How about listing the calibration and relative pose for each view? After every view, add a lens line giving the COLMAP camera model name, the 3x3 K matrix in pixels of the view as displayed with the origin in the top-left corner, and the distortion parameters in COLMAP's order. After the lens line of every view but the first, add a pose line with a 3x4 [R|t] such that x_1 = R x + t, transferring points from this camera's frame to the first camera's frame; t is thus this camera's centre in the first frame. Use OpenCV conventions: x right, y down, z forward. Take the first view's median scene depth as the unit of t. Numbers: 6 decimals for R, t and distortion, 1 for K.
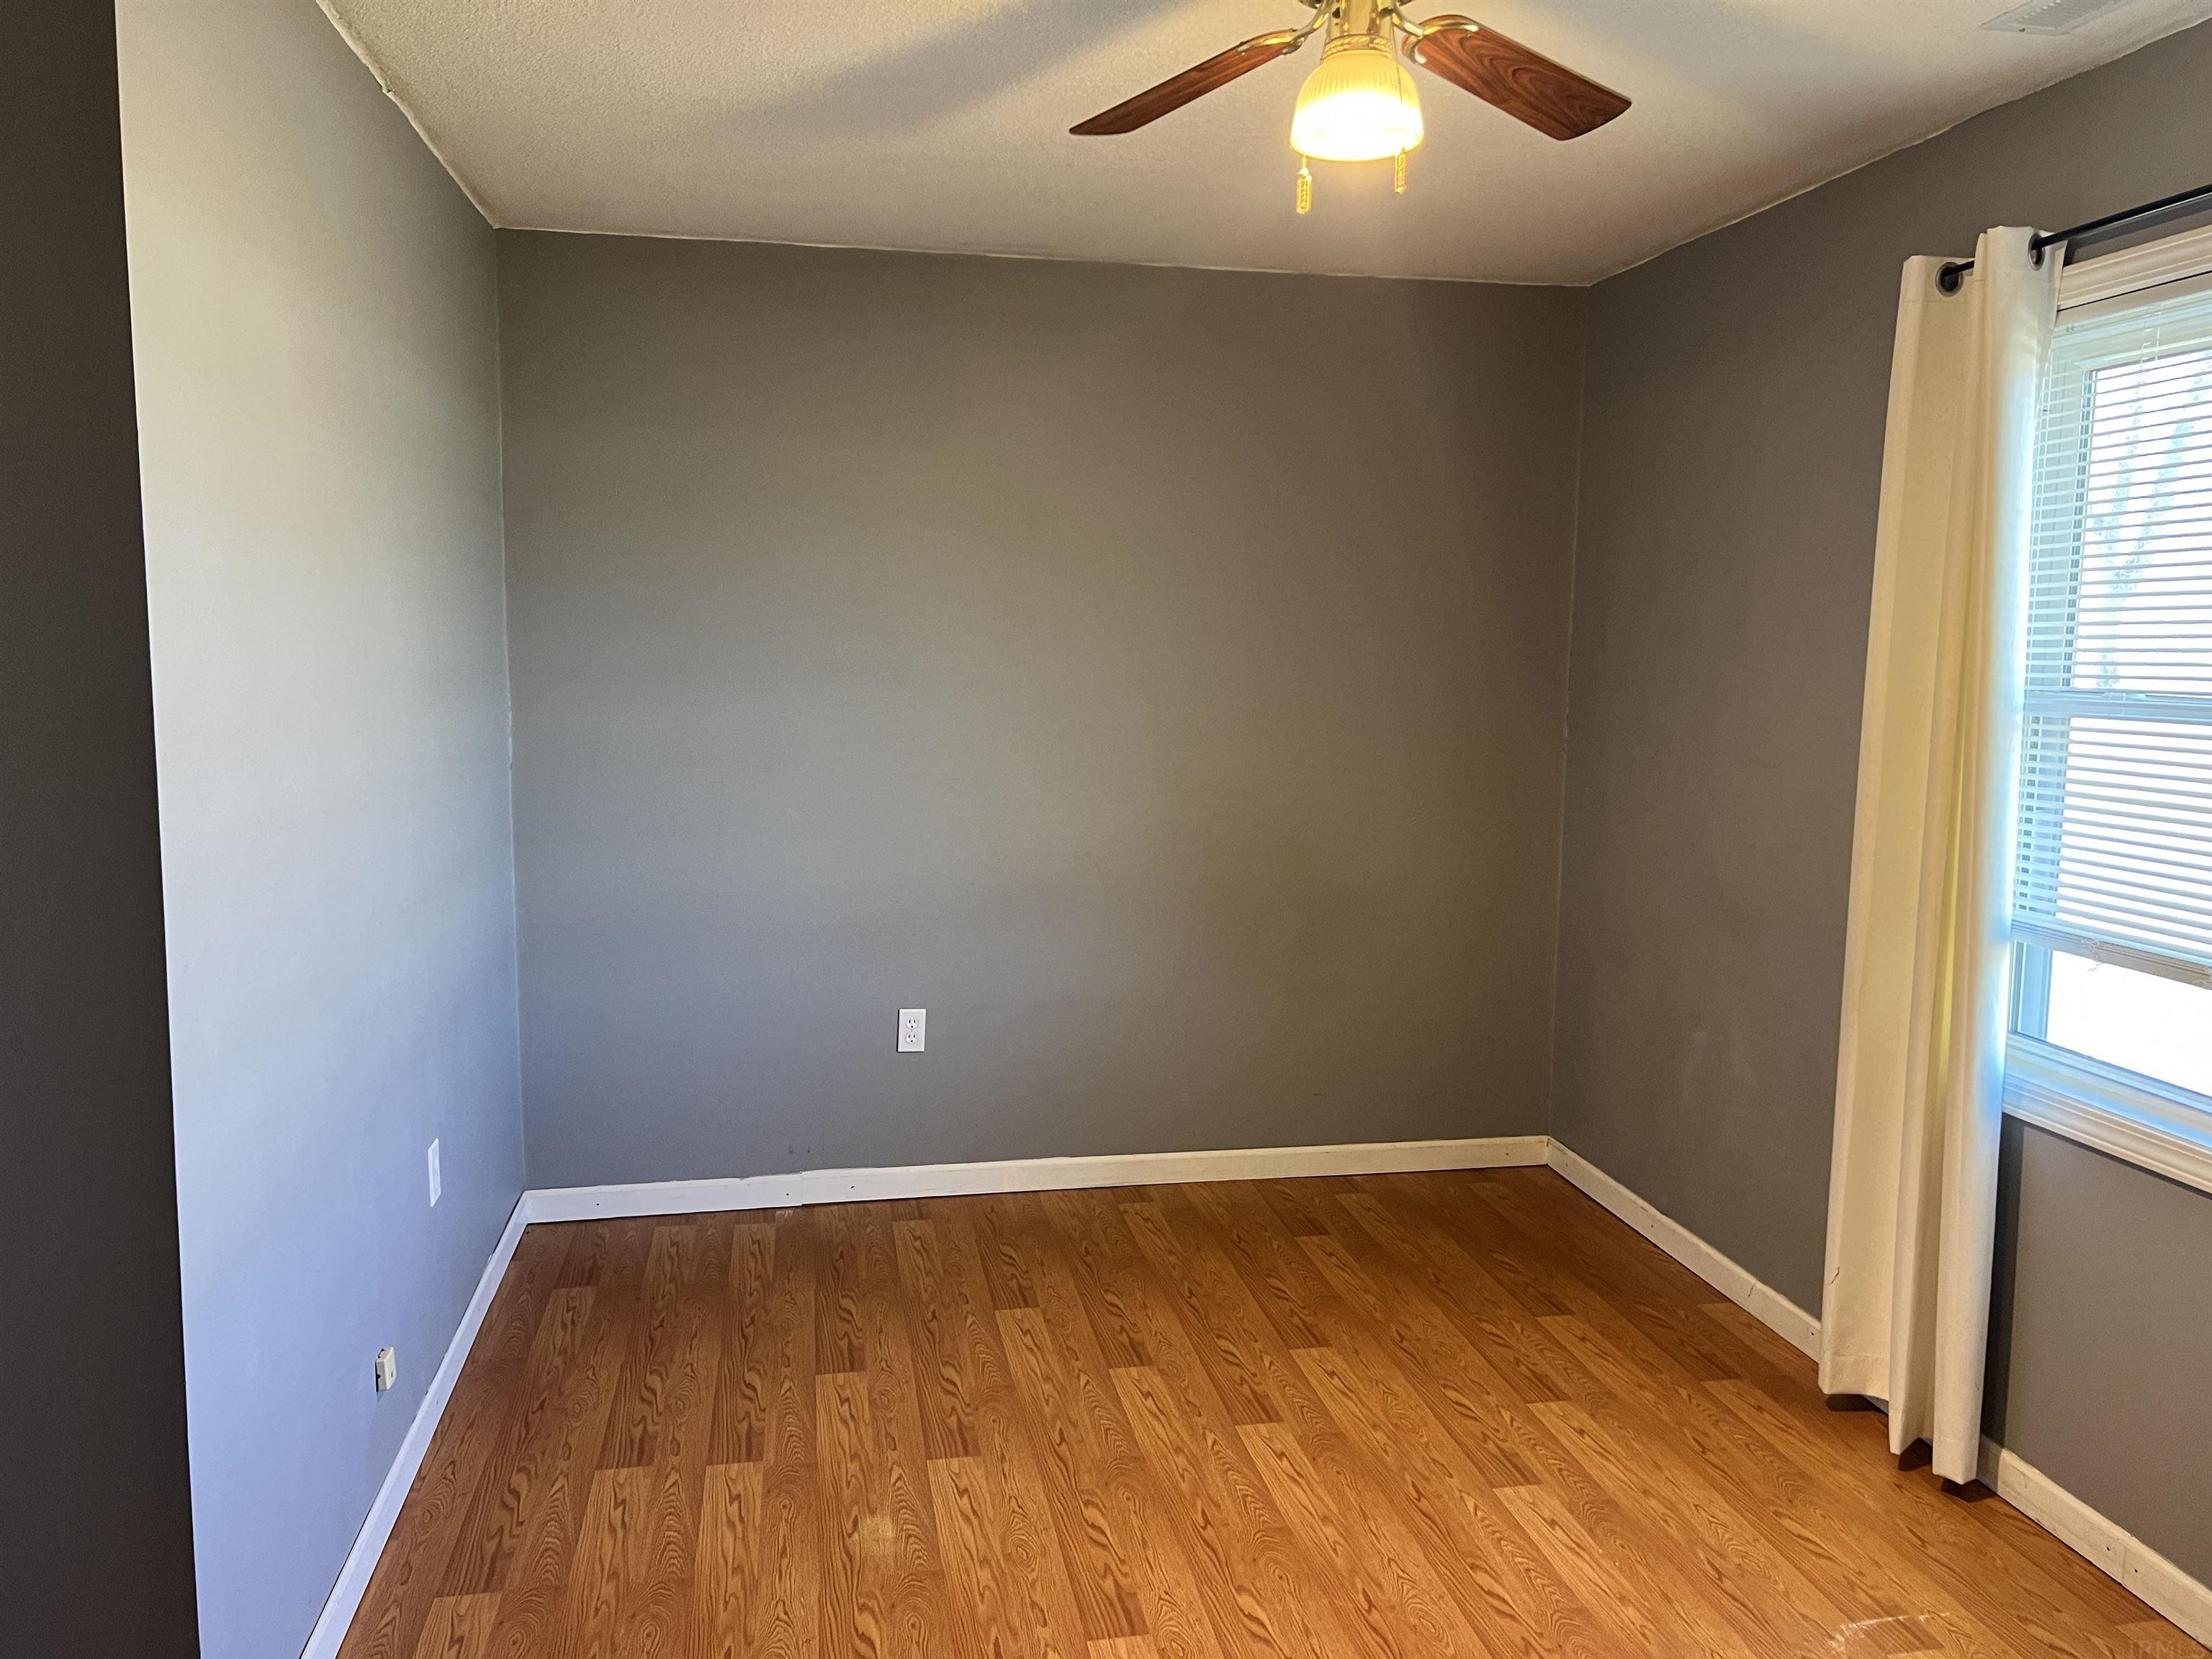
lens RADIAL K [[1670.3, 0, 1107.9], [0, 1670.3, 838.6], [0, 0, 1]] dist [0.065549, -0.057192]
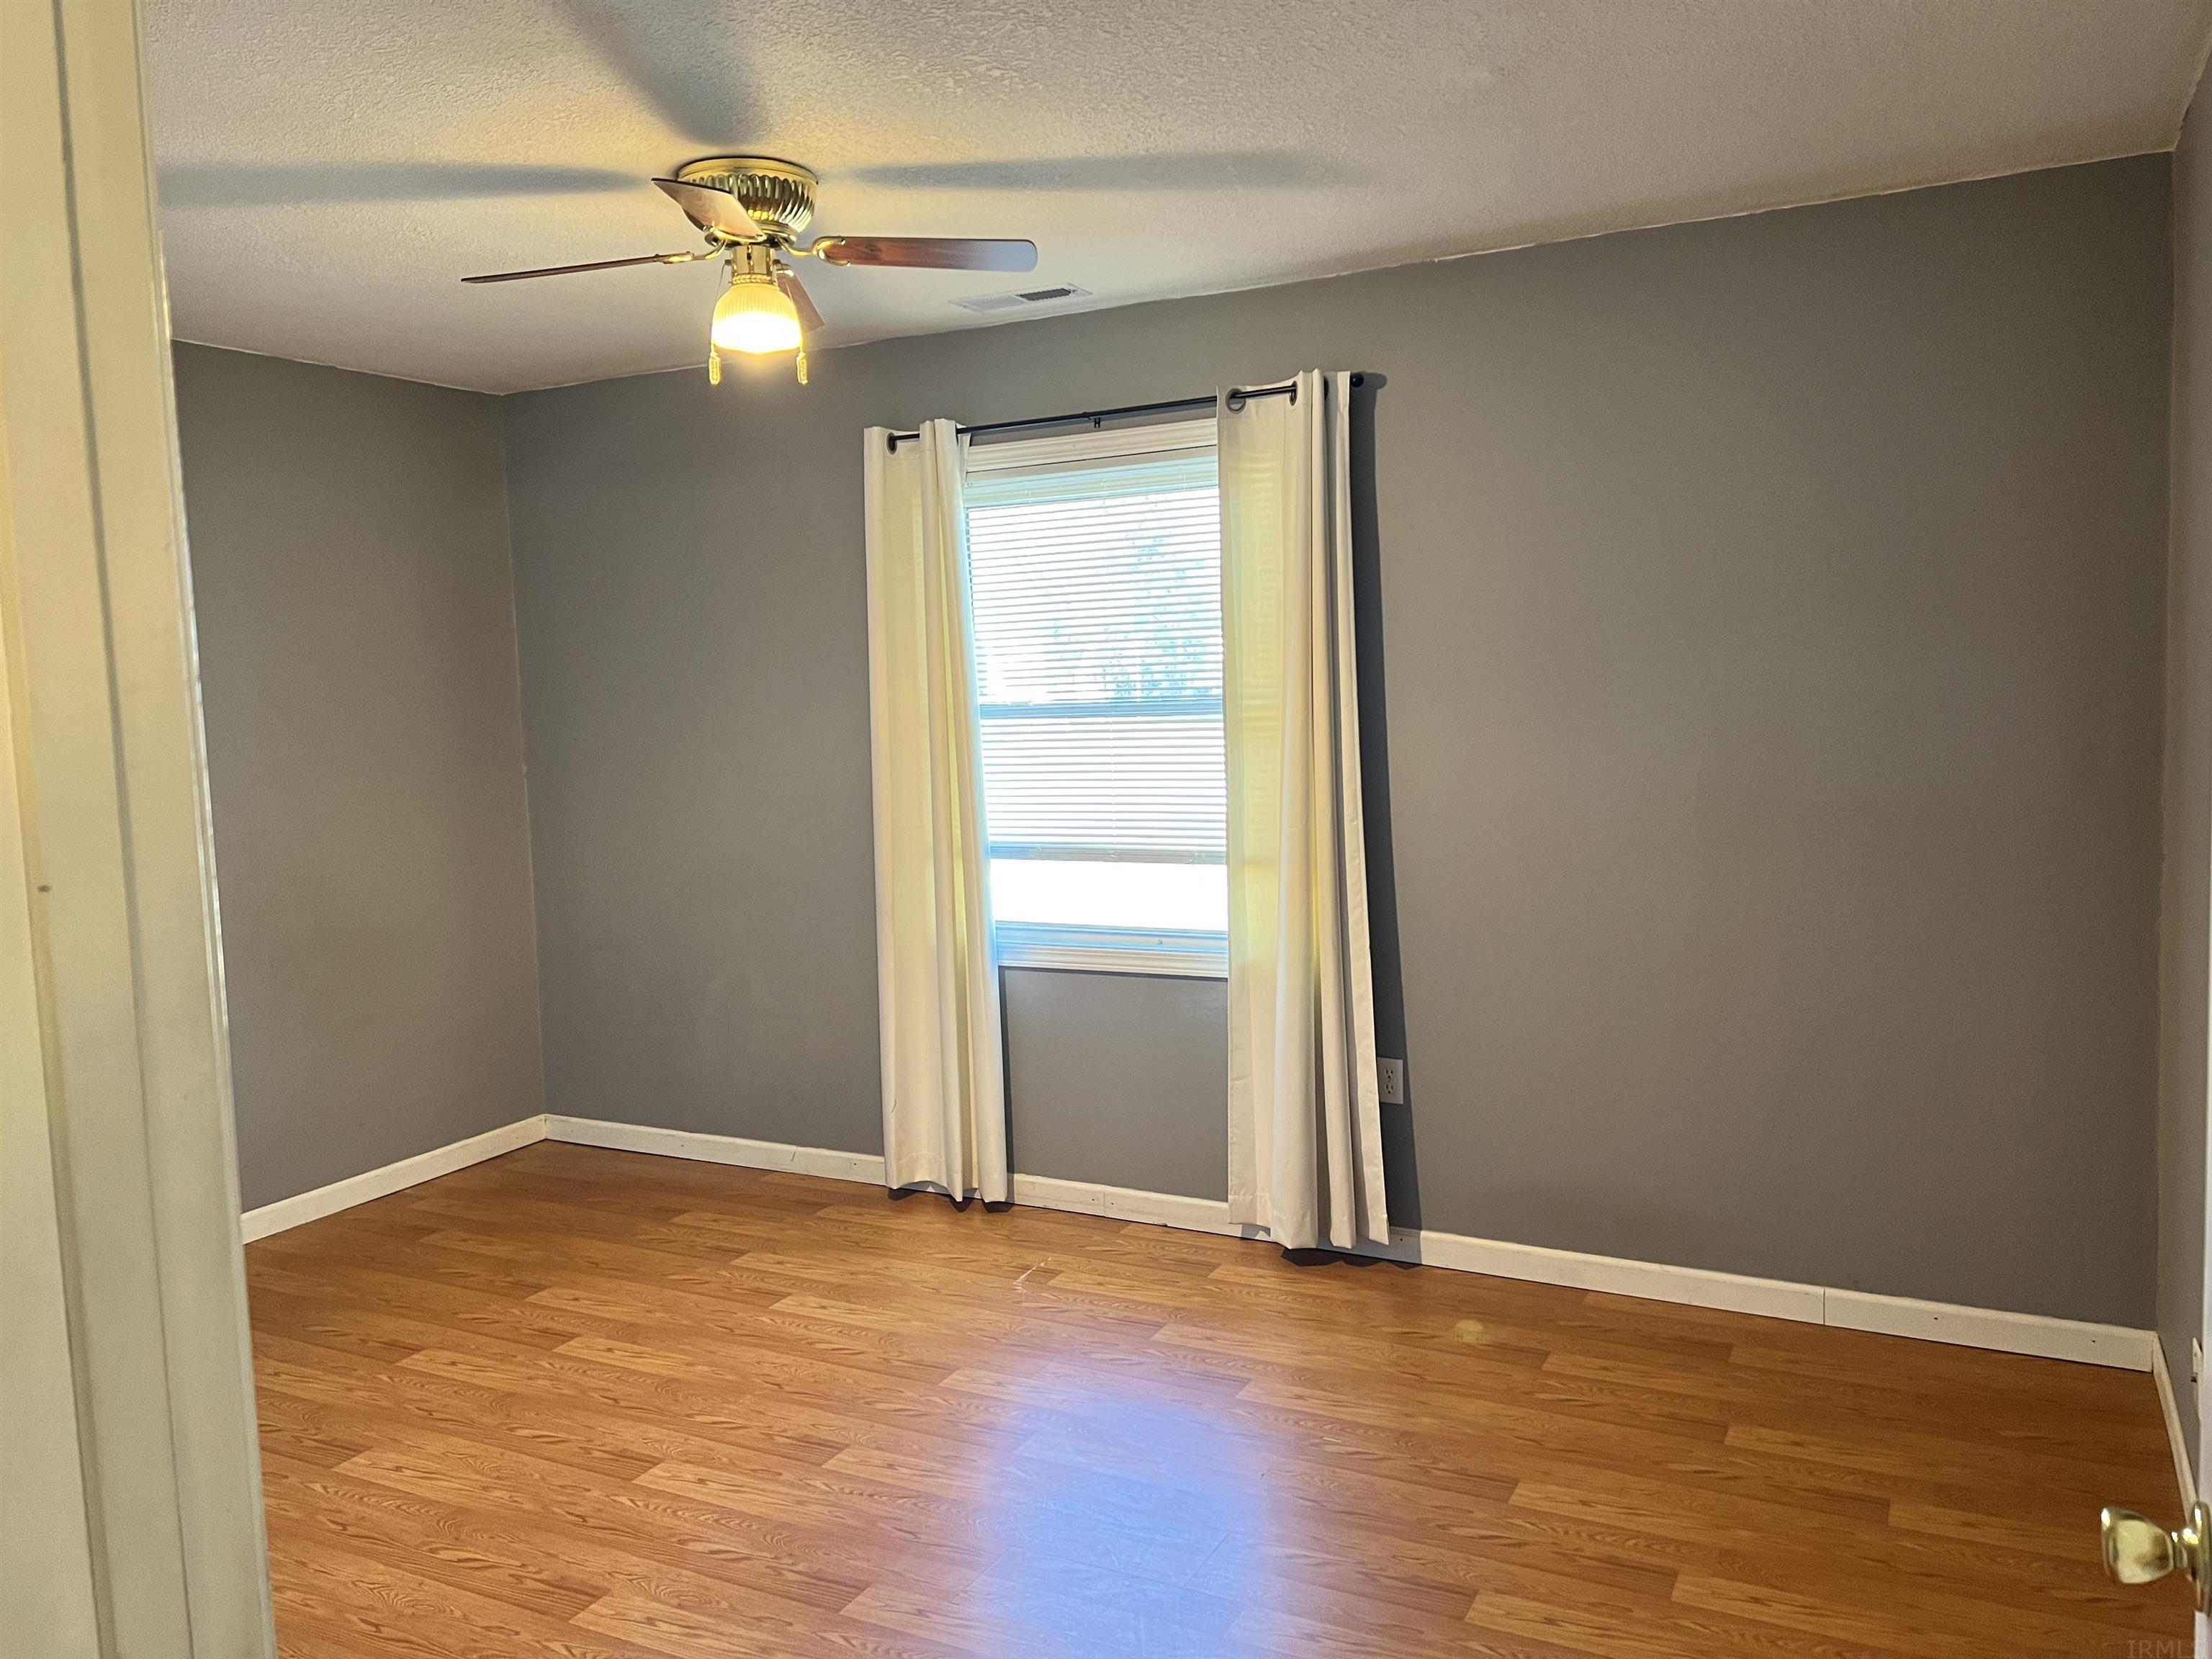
lens RADIAL K [[1670.3, 0, 1109.9], [0, 1670.3, 822.1], [0, 0, 1]] dist [0.065549, -0.057192]
pose [[0.619380, -0.100227, 0.778667, -0.594275], [0.137800, 0.990299, 0.017856, 0.014318], [-0.772903, 0.096241, 0.627183, -0.088069]]
